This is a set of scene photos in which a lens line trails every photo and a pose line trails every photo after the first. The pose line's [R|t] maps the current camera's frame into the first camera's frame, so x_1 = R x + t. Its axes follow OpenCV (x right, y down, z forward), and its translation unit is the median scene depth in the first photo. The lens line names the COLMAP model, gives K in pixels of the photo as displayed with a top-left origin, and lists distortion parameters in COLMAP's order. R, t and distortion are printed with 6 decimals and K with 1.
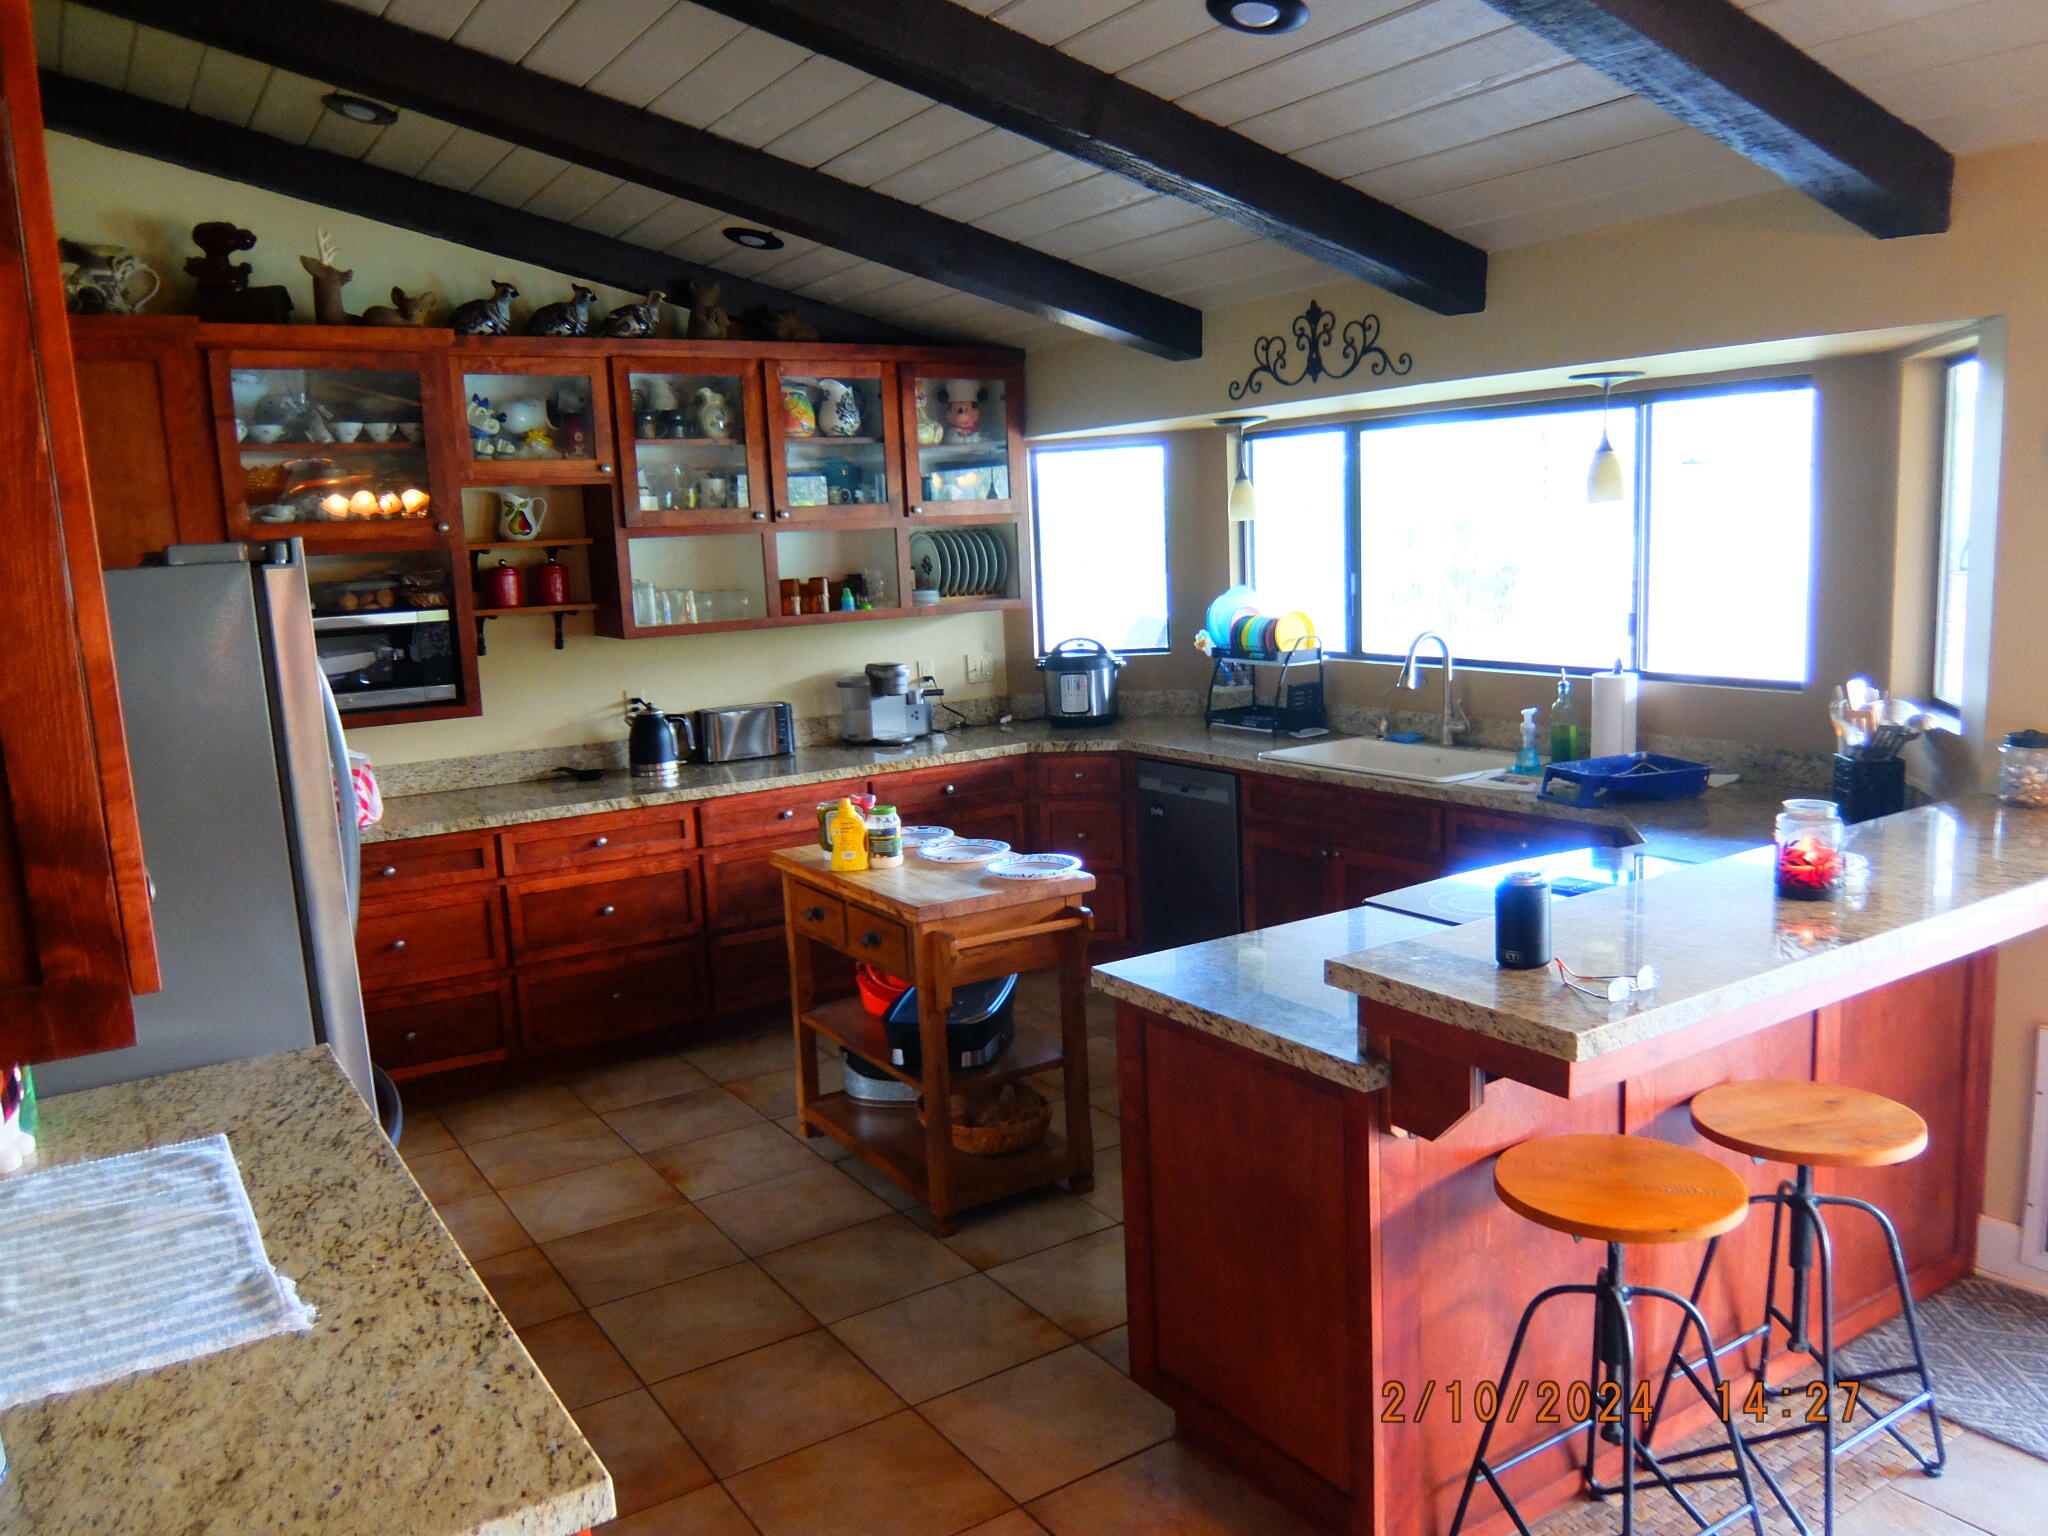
lens RADIAL K [[1533.3, 0, 1024.0], [0, 1533.3, 768.0], [0, 0, 1]] dist [-0.051547, -0.001176]
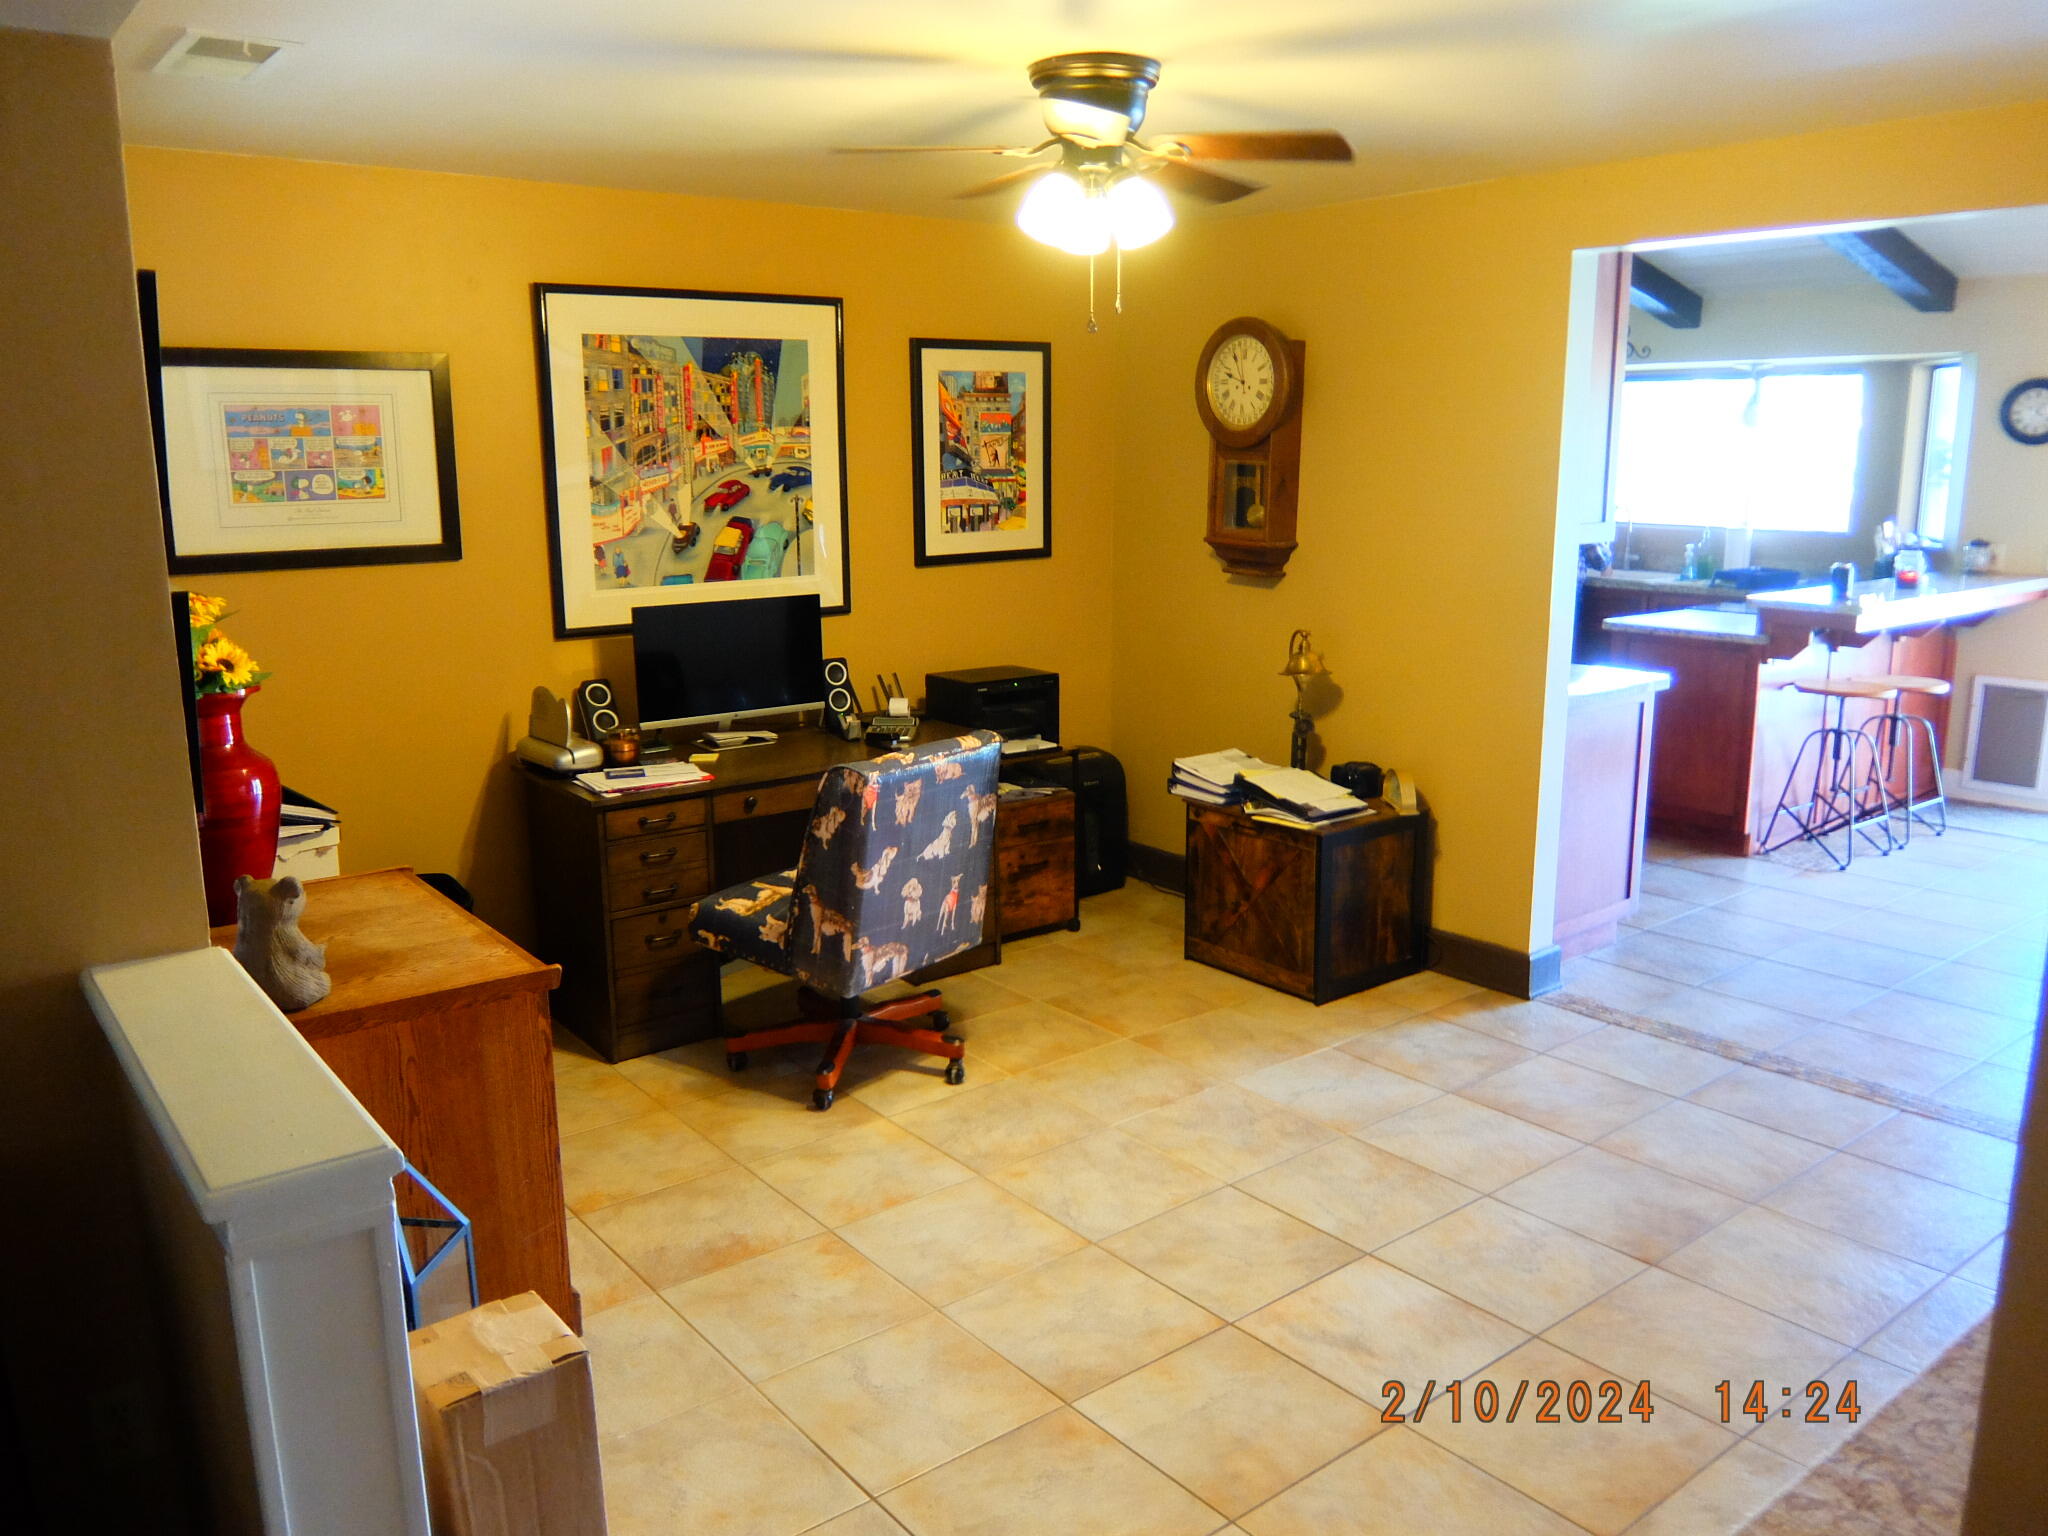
lens RADIAL K [[1533.3, 0, 1024.0], [0, 1533.3, 768.0], [0, 0, 1]] dist [-0.051547, -0.001176]
pose [[0.995123, 0.020887, 0.096408, -0.810046], [-0.026011, 0.998298, 0.052204, 0.199041], [-0.095154, -0.054457, 0.993972, -0.940913]]
